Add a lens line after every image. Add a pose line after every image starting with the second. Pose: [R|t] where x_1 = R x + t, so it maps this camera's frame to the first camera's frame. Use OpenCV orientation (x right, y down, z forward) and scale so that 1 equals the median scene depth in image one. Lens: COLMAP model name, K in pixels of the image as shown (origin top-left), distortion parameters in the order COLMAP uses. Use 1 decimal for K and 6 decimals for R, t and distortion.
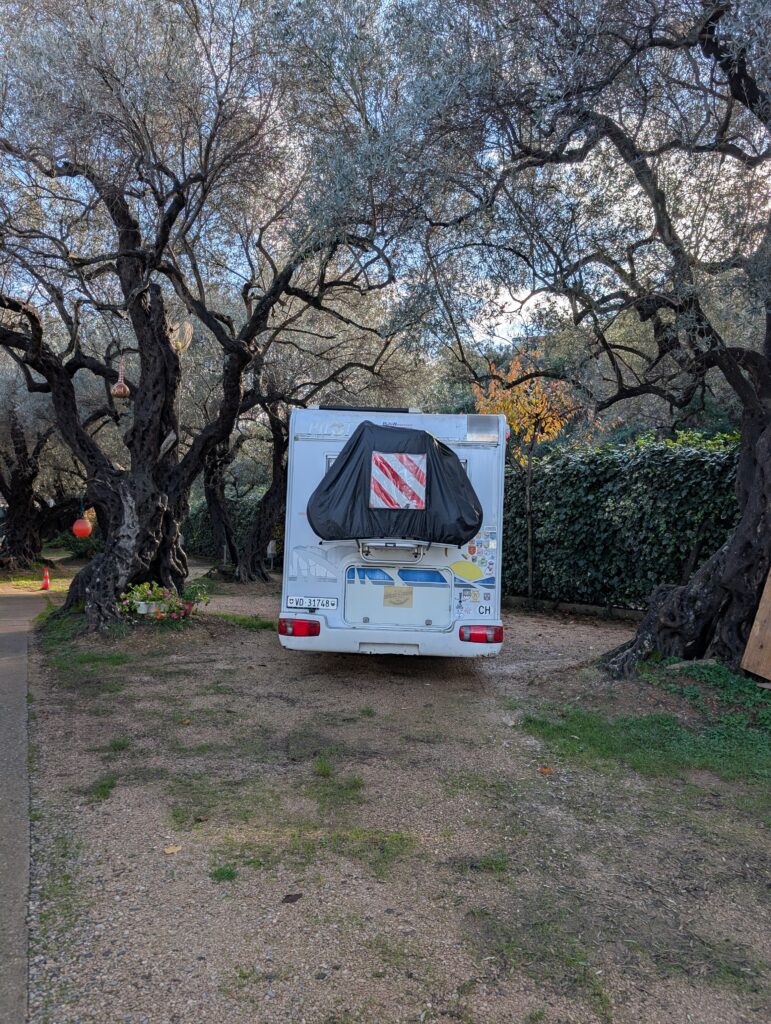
lens RADIAL K [[719.7, 0, 384.6], [0, 719.7, 507.8], [0, 0, 1]] dist [-0.006957, -0.000963]
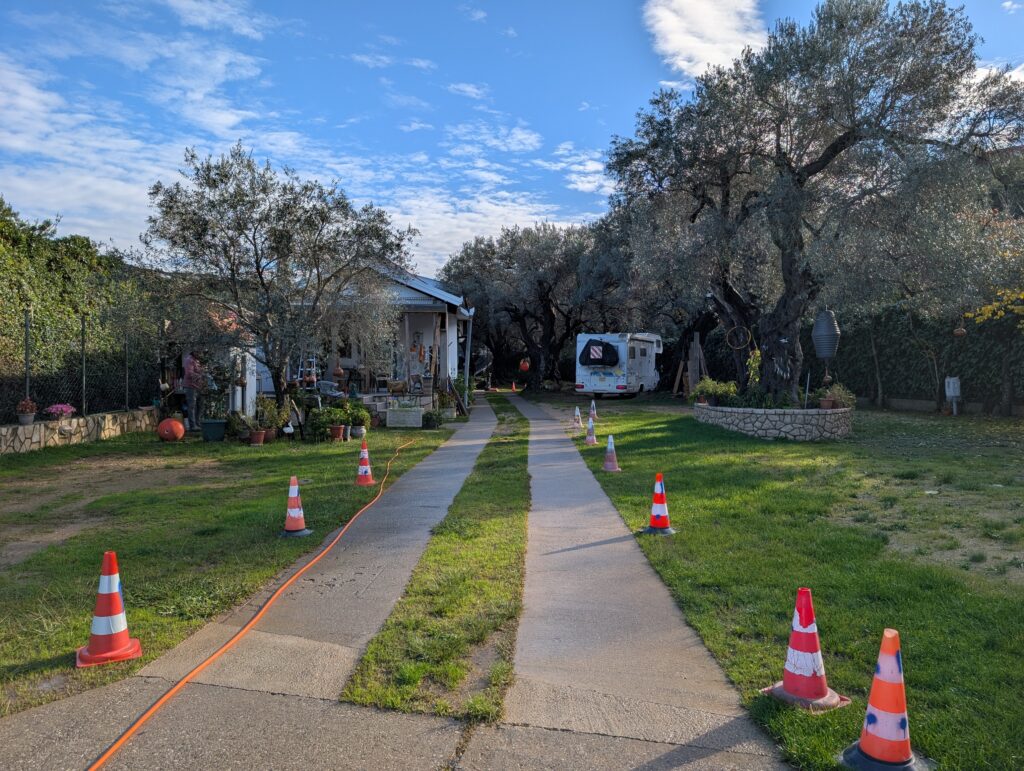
lens RADIAL K [[719.7, 0, 512.2], [0, 719.7, 382.8], [0, 0, 1]] dist [-0.006957, -0.000963]
pose [[0.920584, -0.015144, -0.390252, 1.167463], [0.035426, 0.998366, 0.044827, -0.061114], [0.388935, -0.055092, 0.919616, -3.051270]]
